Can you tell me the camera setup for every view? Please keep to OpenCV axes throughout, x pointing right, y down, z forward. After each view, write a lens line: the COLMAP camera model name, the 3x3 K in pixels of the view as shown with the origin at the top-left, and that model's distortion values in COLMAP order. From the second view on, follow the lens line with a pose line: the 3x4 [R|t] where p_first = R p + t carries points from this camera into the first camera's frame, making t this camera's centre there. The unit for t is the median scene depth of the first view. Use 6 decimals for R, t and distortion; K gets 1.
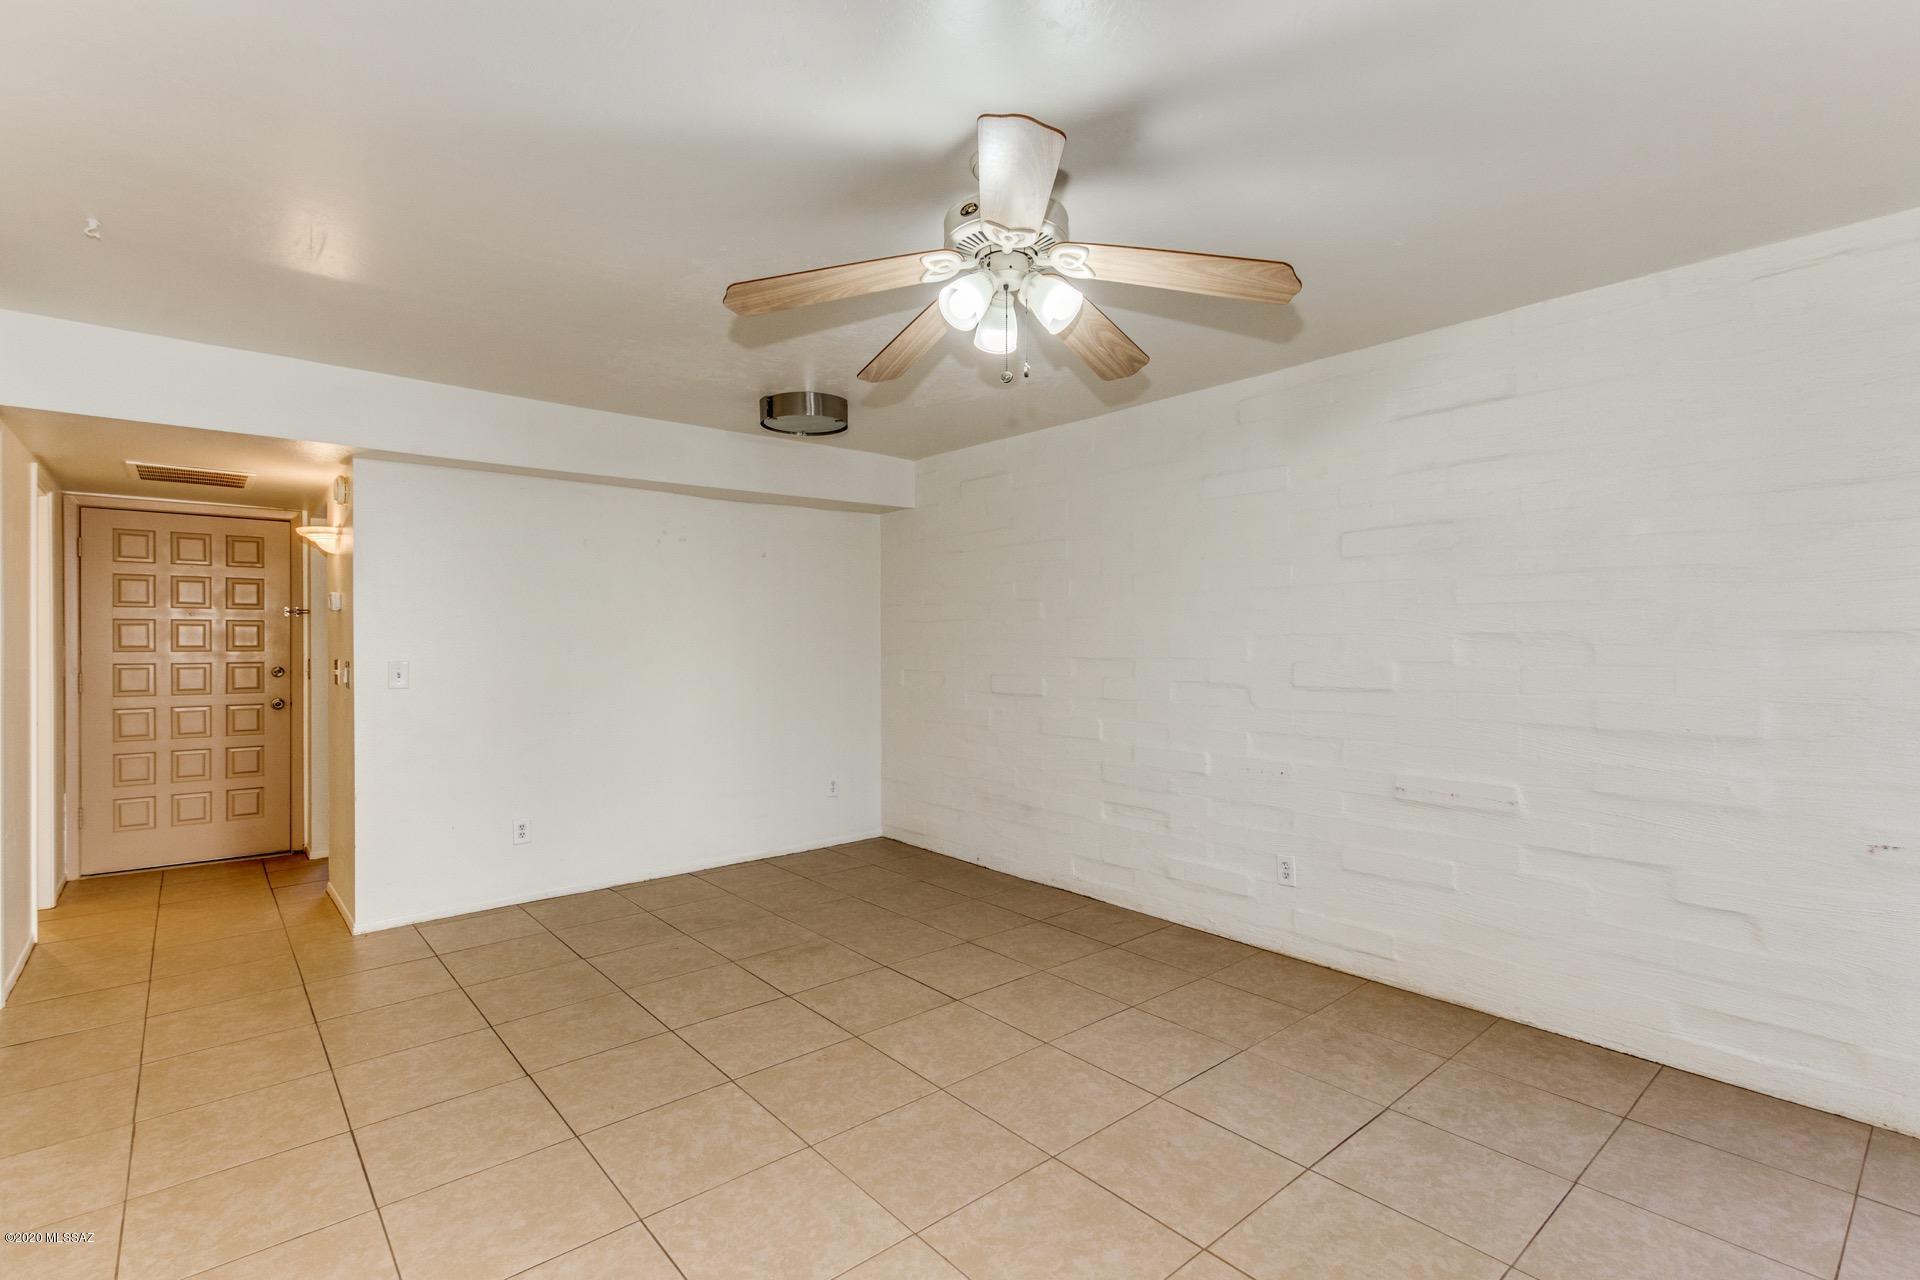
lens RADIAL K [[871.6, 0, 957.4], [0, 871.6, 630.9], [0, 0, 1]] dist [0.010152, -0.002784]
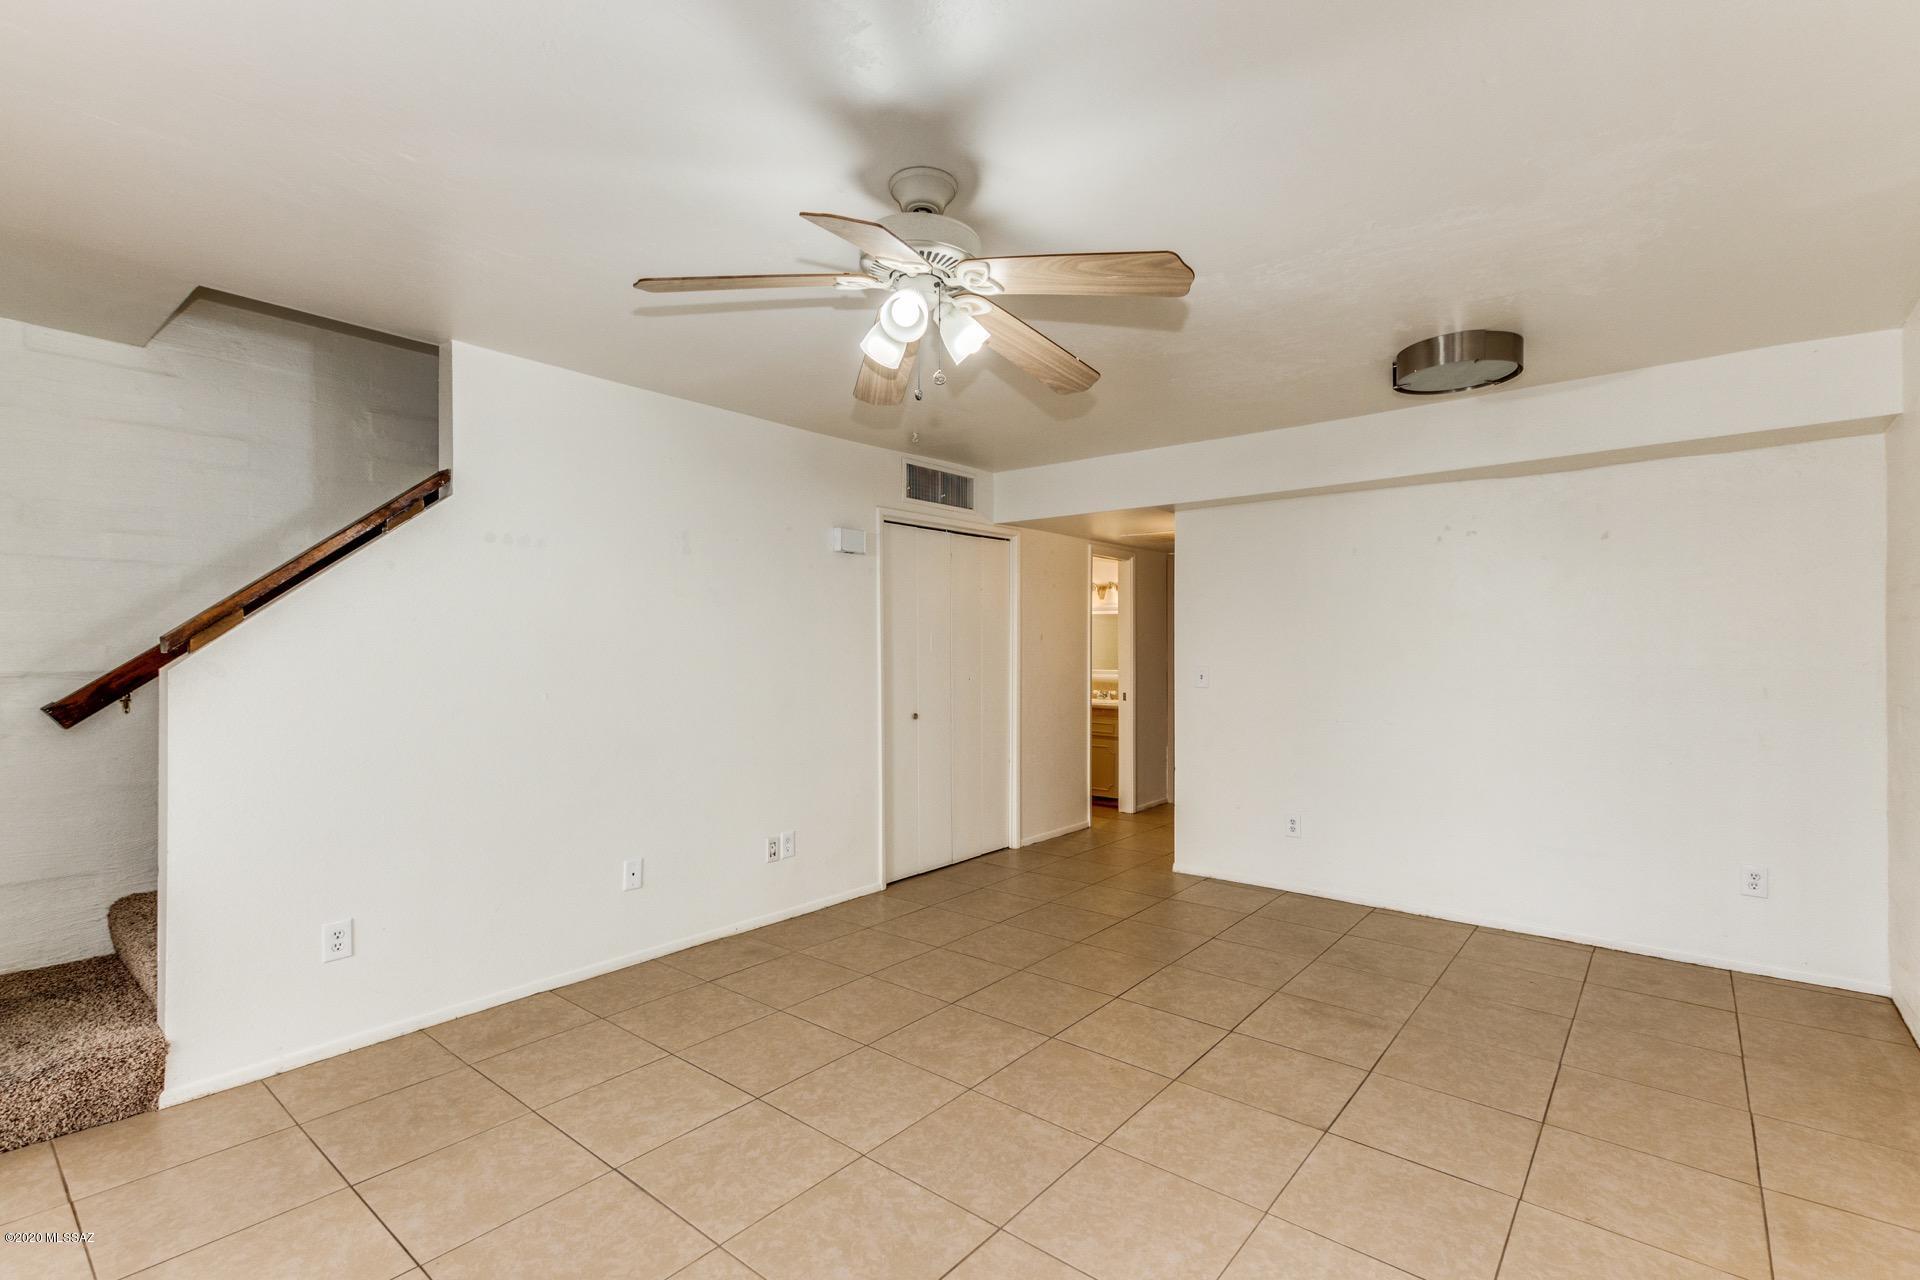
lens RADIAL K [[871.6, 0, 956.4], [0, 871.6, 652.8], [0, 0, 1]] dist [0.010152, -0.002784]
pose [[0.165609, 0.005230, -0.986178, 0.597713], [0.010006, 0.999926, 0.006983, 0.004229], [0.986141, -0.011024, 0.165544, 0.496939]]
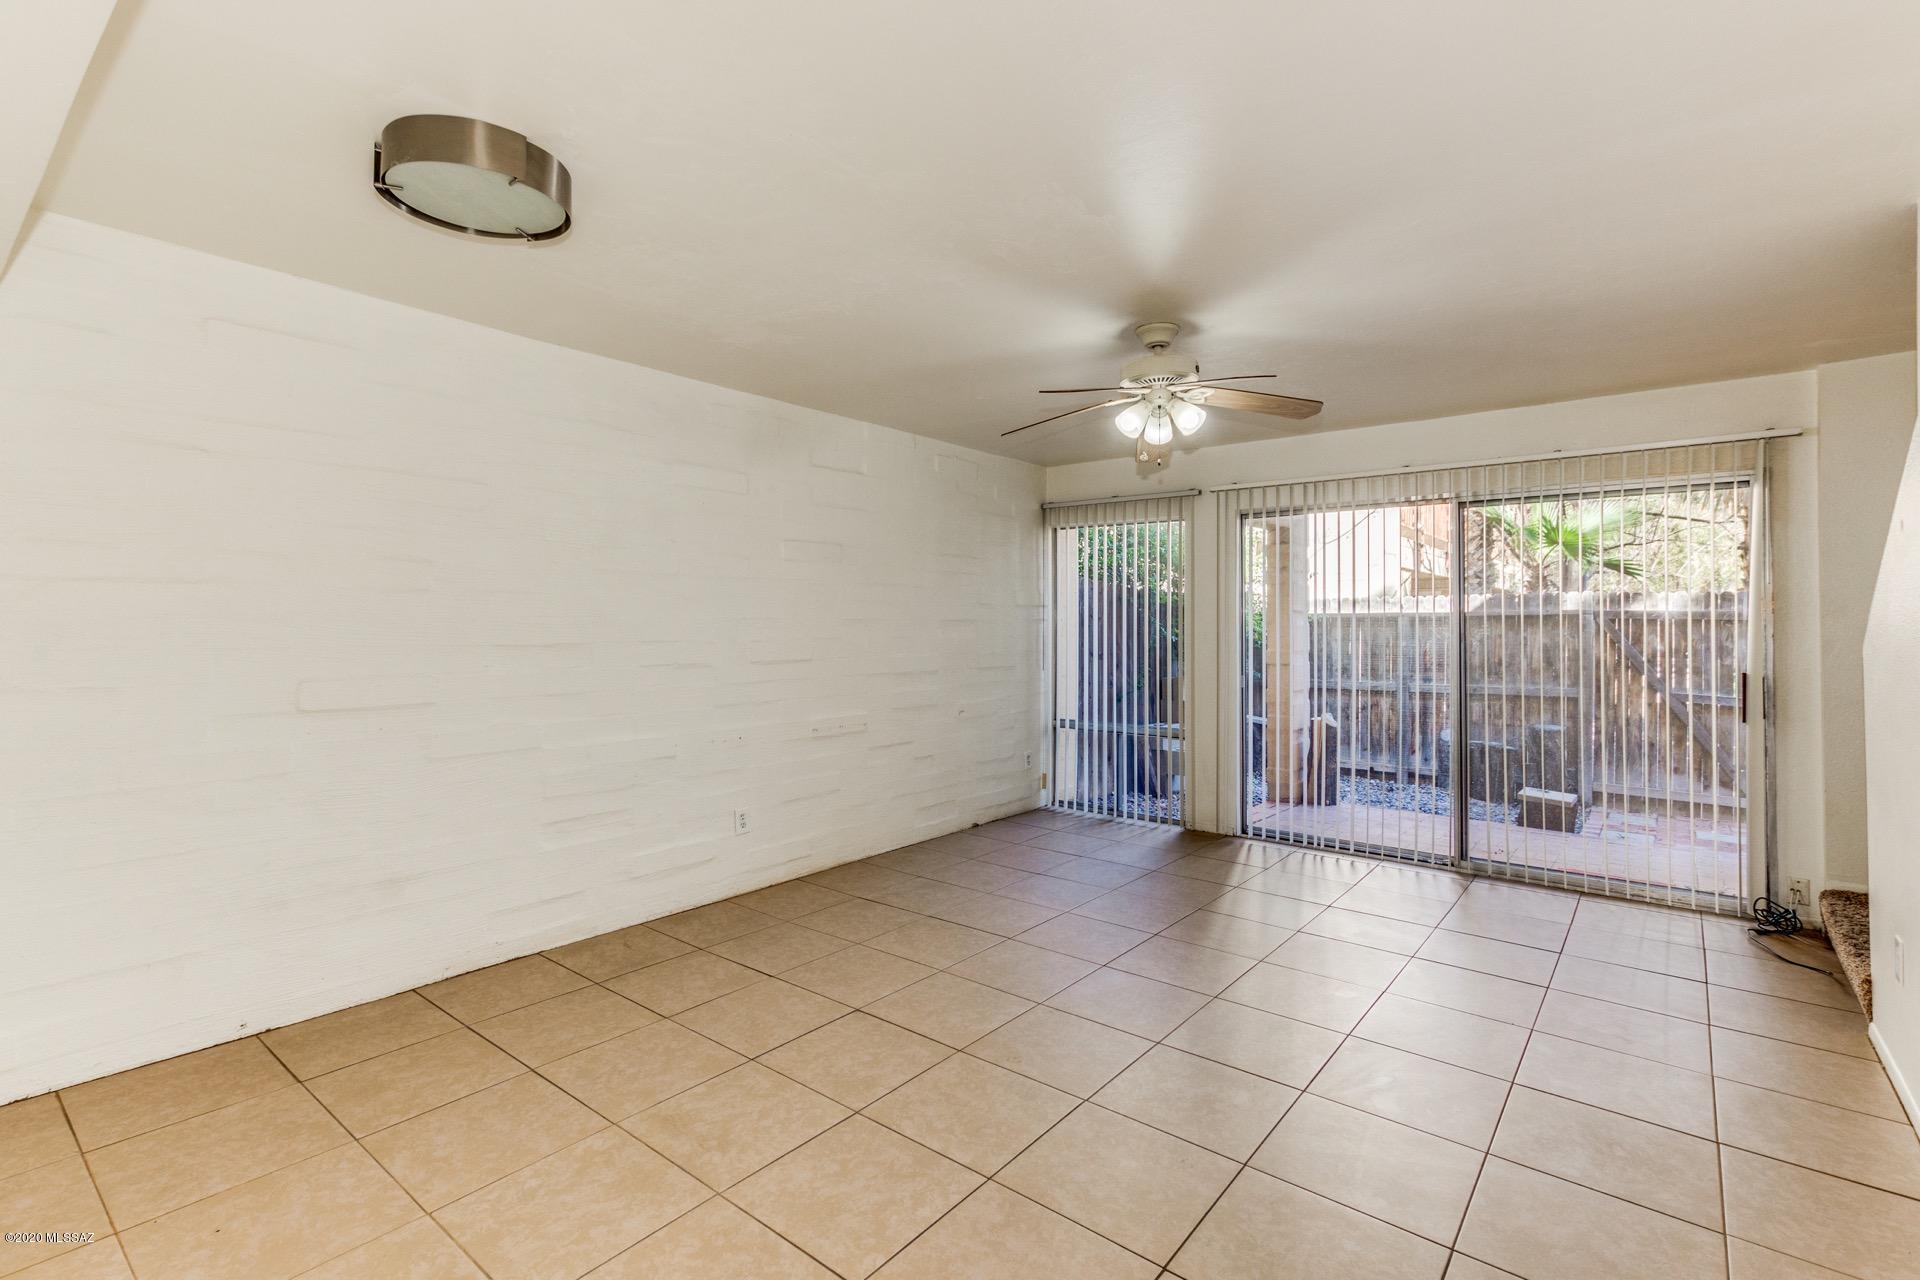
lens RADIAL K [[871.6, 0, 946.8], [0, 871.6, 620.4], [0, 0, 1]] dist [0.010152, -0.002784]
pose [[-0.155796, -0.000295, 0.987789, -0.825067], [-0.015792, 0.999873, -0.002192, 0.004469], [-0.987663, -0.015940, -0.155781, 0.927070]]
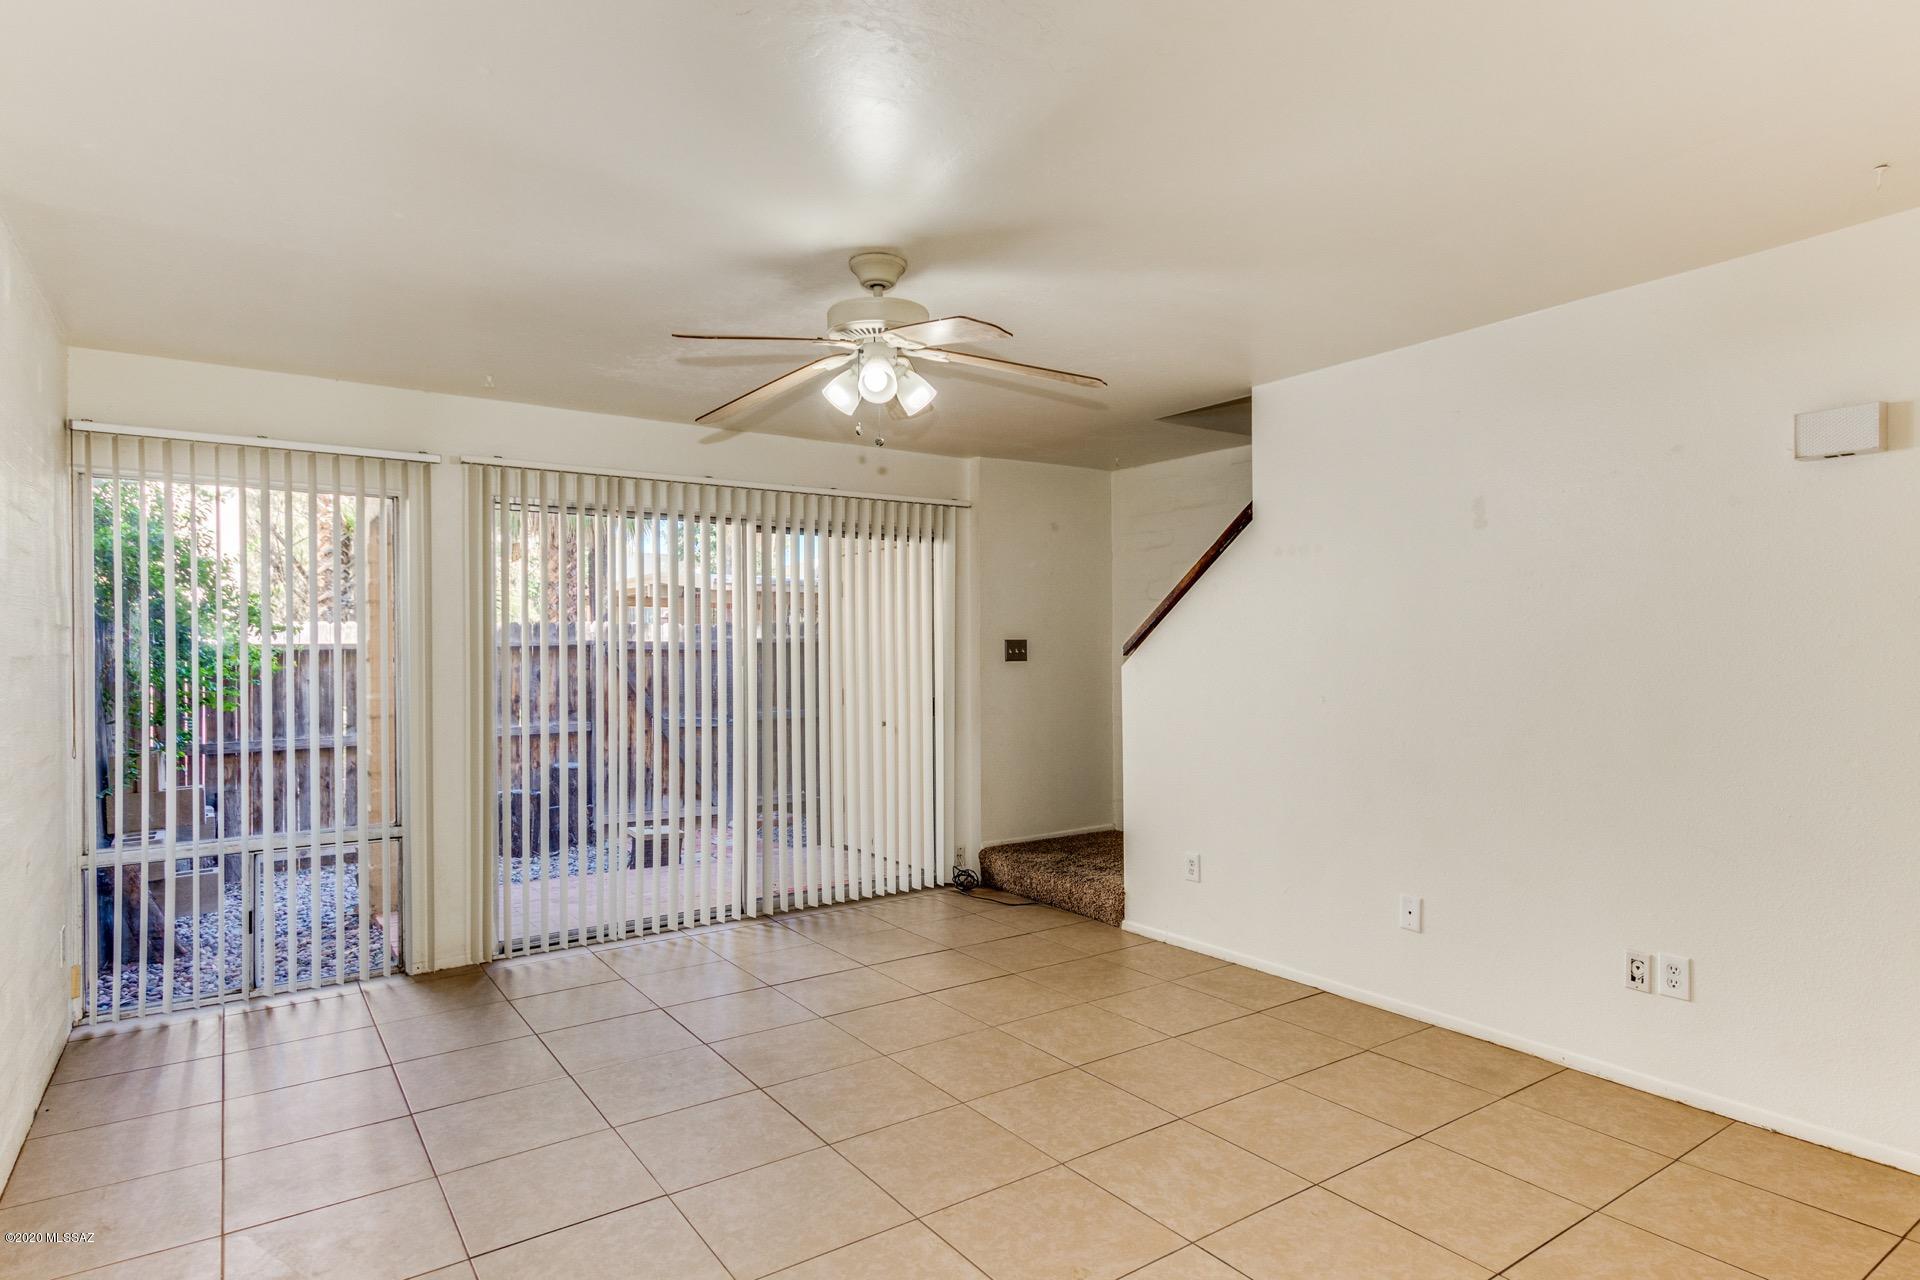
lens RADIAL K [[1035.8, 0, 944.9], [0, 1035.8, 650.5], [0, 0, 1]] dist [-0.002208, 0.000468]
pose [[-0.993636, 0.008468, 0.112319, -0.108267], [0.007079, 0.999894, -0.012760, 0.011769], [-0.112415, -0.011884, -0.993590, 1.366104]]
